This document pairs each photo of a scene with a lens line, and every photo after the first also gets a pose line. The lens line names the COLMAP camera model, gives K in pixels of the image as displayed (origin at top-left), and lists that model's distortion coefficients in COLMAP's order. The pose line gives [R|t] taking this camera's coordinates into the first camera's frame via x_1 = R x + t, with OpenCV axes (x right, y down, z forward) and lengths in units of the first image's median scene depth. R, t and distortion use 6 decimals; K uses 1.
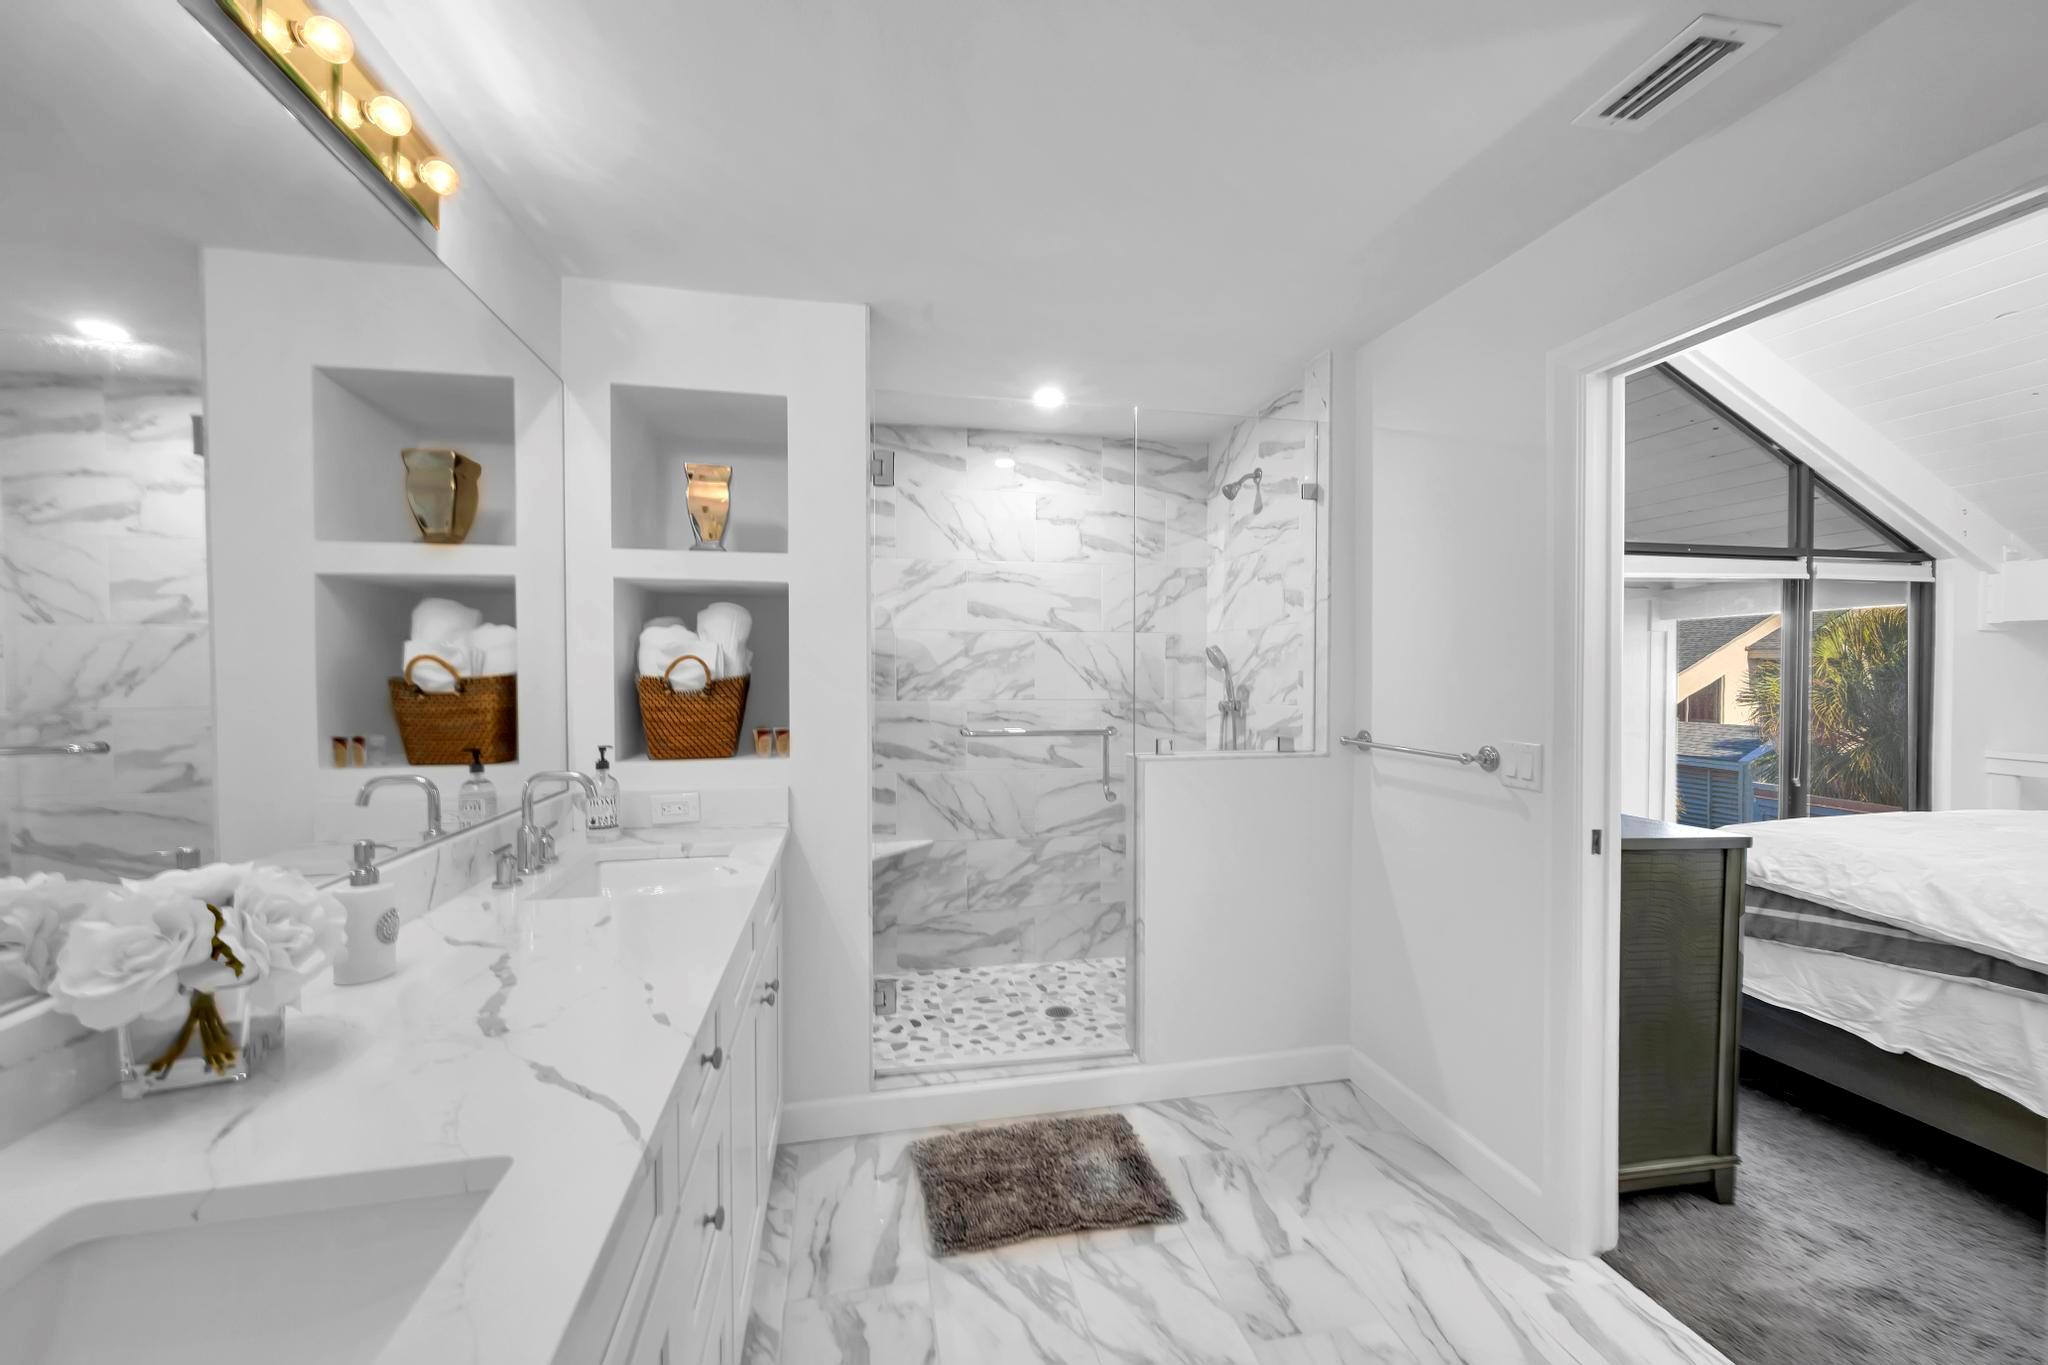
lens RADIAL K [[794.5, 0, 1002.1], [0, 794.5, 684.2], [0, 0, 1]] dist [-0.008516, 0.001254]
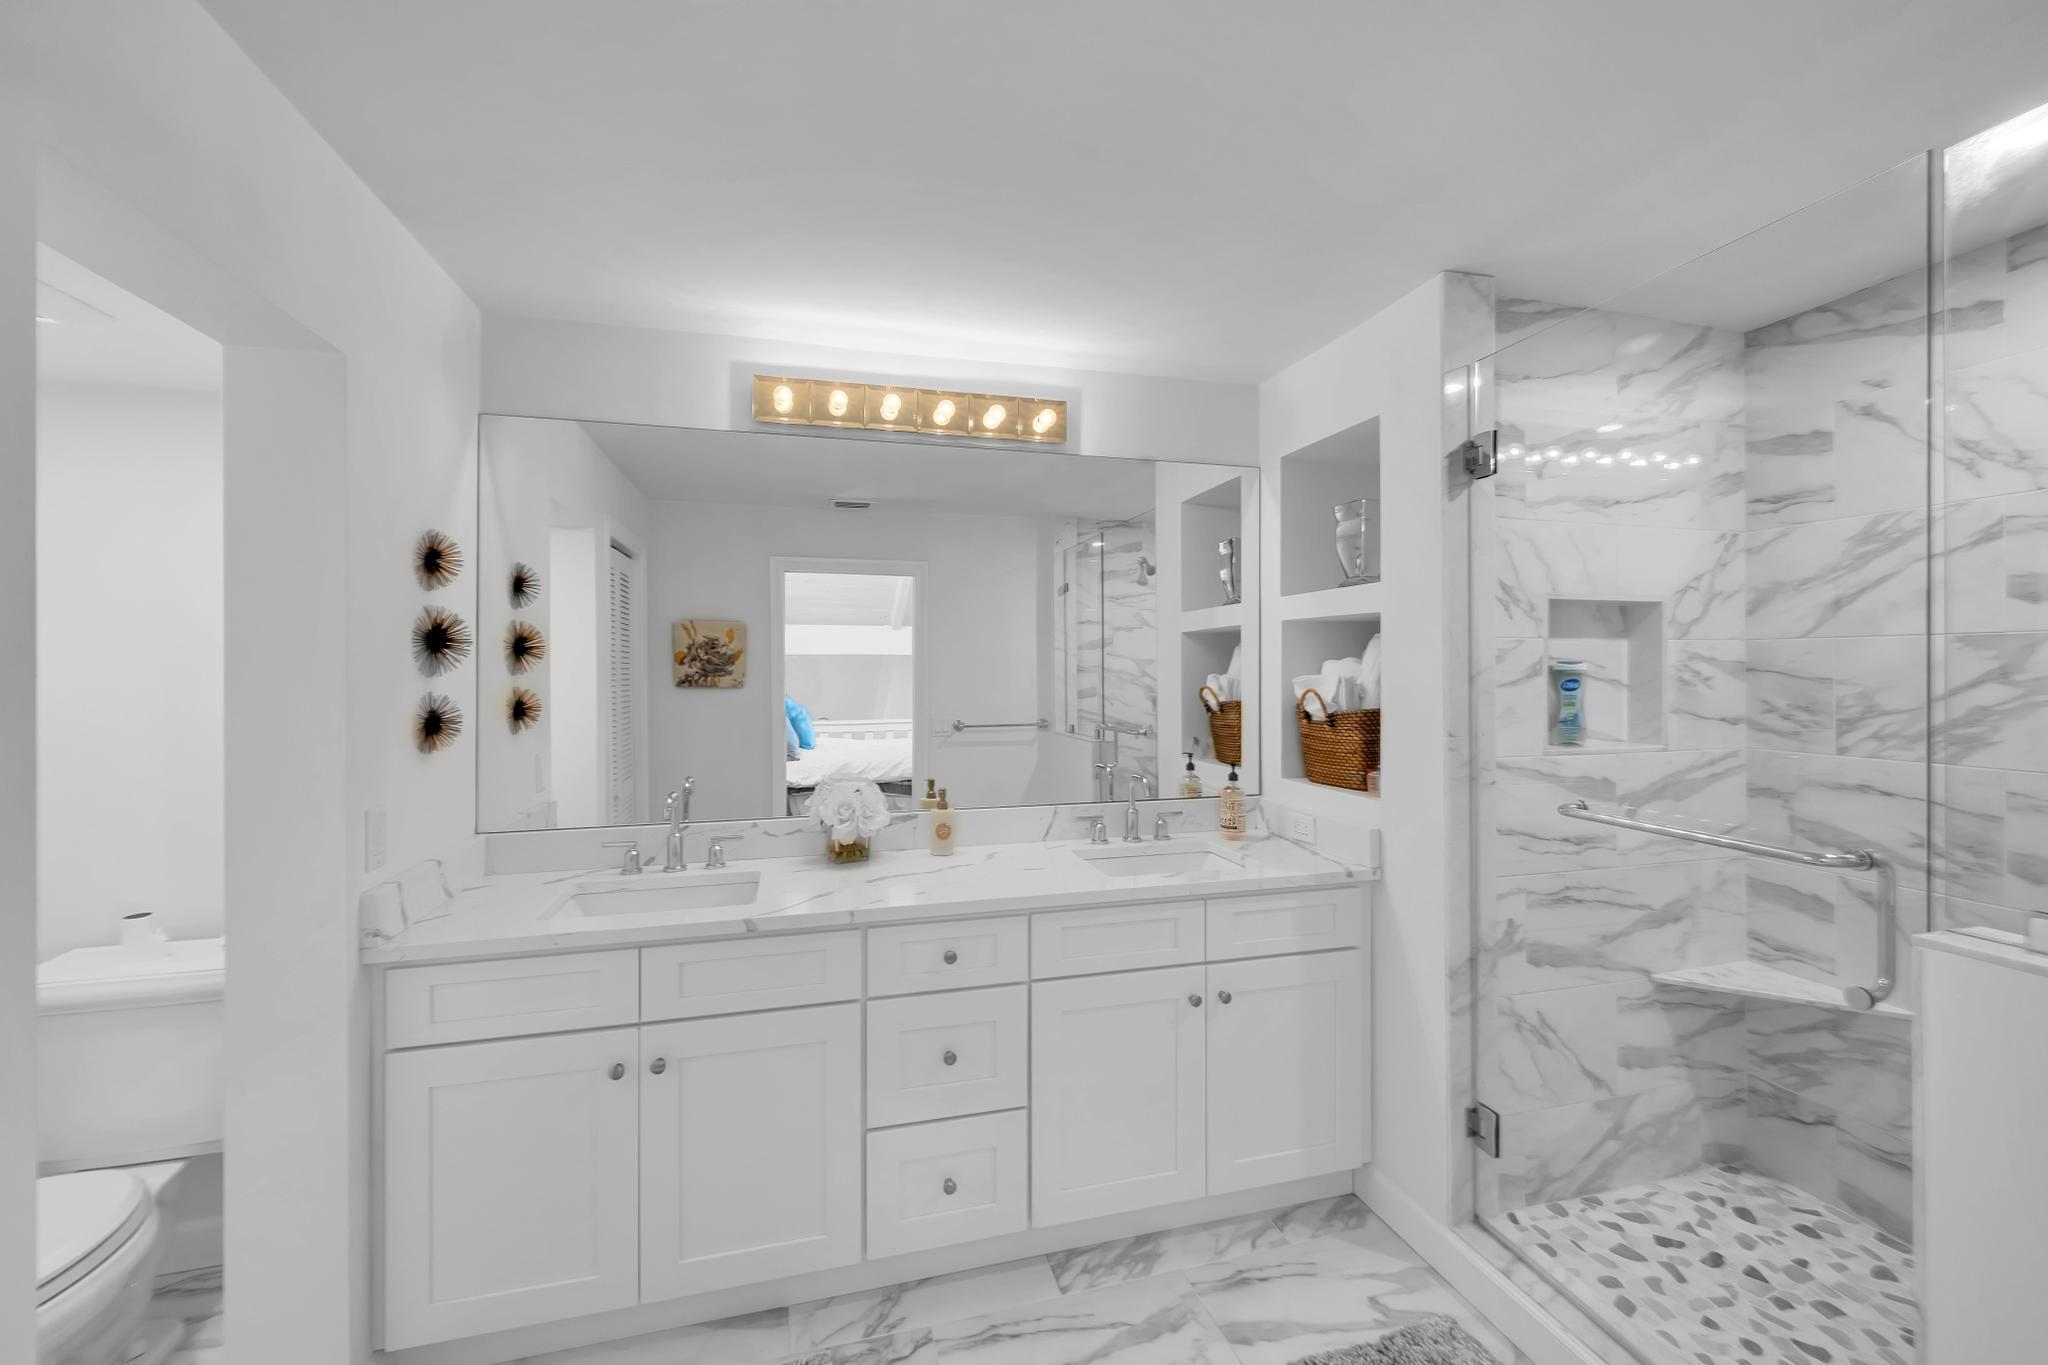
lens RADIAL K [[794.5, 0, 1033.7], [0, 794.5, 668.2], [0, 0, 1]] dist [-0.008516, 0.001254]
pose [[0.080444, -0.007879, -0.996728, 0.485970], [-0.013943, 0.999862, -0.009029, -0.036295], [0.996662, 0.014624, 0.080323, 0.398336]]
